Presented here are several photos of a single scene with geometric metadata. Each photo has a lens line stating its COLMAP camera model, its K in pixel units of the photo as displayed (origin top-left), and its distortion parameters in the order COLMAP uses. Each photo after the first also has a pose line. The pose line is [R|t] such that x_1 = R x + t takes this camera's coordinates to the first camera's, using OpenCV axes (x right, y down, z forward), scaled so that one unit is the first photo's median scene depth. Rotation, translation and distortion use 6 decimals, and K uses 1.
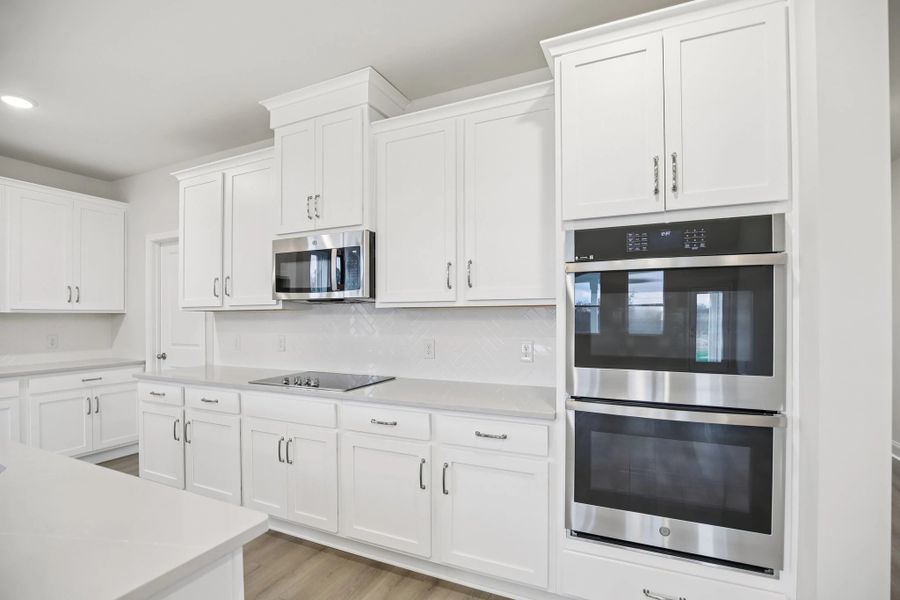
lens RADIAL K [[419.0, 0, 451.7], [0, 419.0, 316.5], [0, 0, 1]] dist [-0.028675, 0.001736]
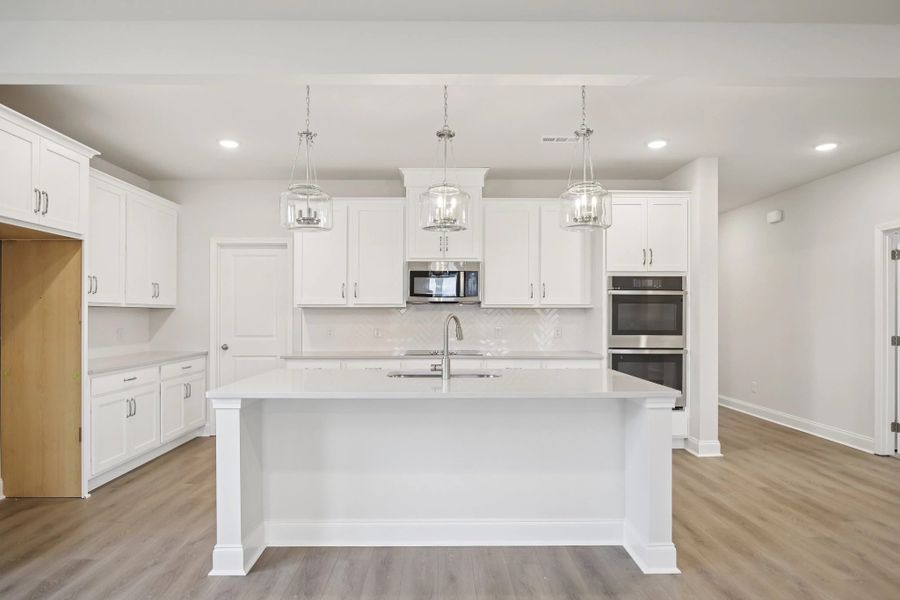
lens RADIAL K [[501.2, 0, 445.0], [0, 501.2, 309.2], [0, 0, 1]] dist [-0.015177, 0.002013]
pose [[0.904831, 0.010238, 0.425649, -1.196029], [-0.005413, 0.999907, -0.012544, 0.012208], [-0.425737, 0.009046, 0.904802, -0.773482]]
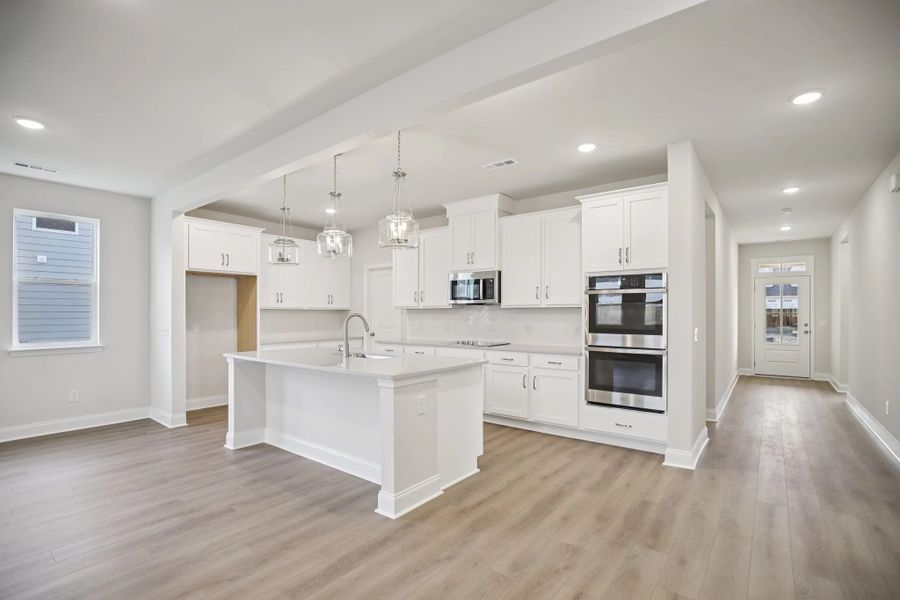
lens RADIAL K [[419.0, 0, 454.5], [0, 419.0, 308.9], [0, 0, 1]] dist [-0.028675, 0.001736]
pose [[0.975891, 0.001759, -0.218250, 0.043476], [-0.003752, 0.999955, -0.008716, 0.003249], [0.218224, 0.009325, 0.975854, -1.065397]]
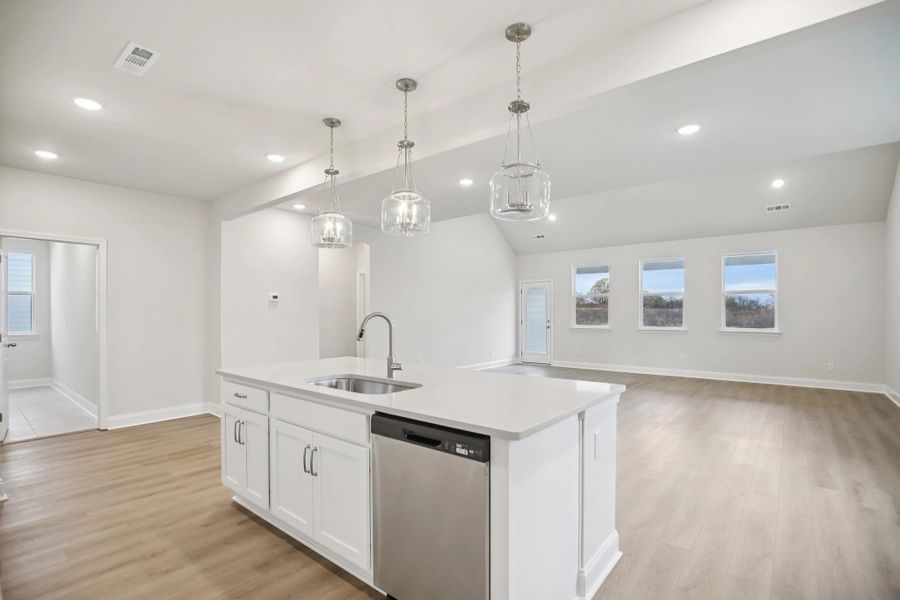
lens RADIAL K [[419.0, 0, 445.3], [0, 419.0, 312.7], [0, 0, 1]] dist [-0.028675, 0.001736]
pose [[-0.963969, 0.007775, 0.265899, -1.061788], [0.008562, 0.999962, 0.001802, 0.009660], [-0.265875, 0.004014, -0.963999, 1.261968]]
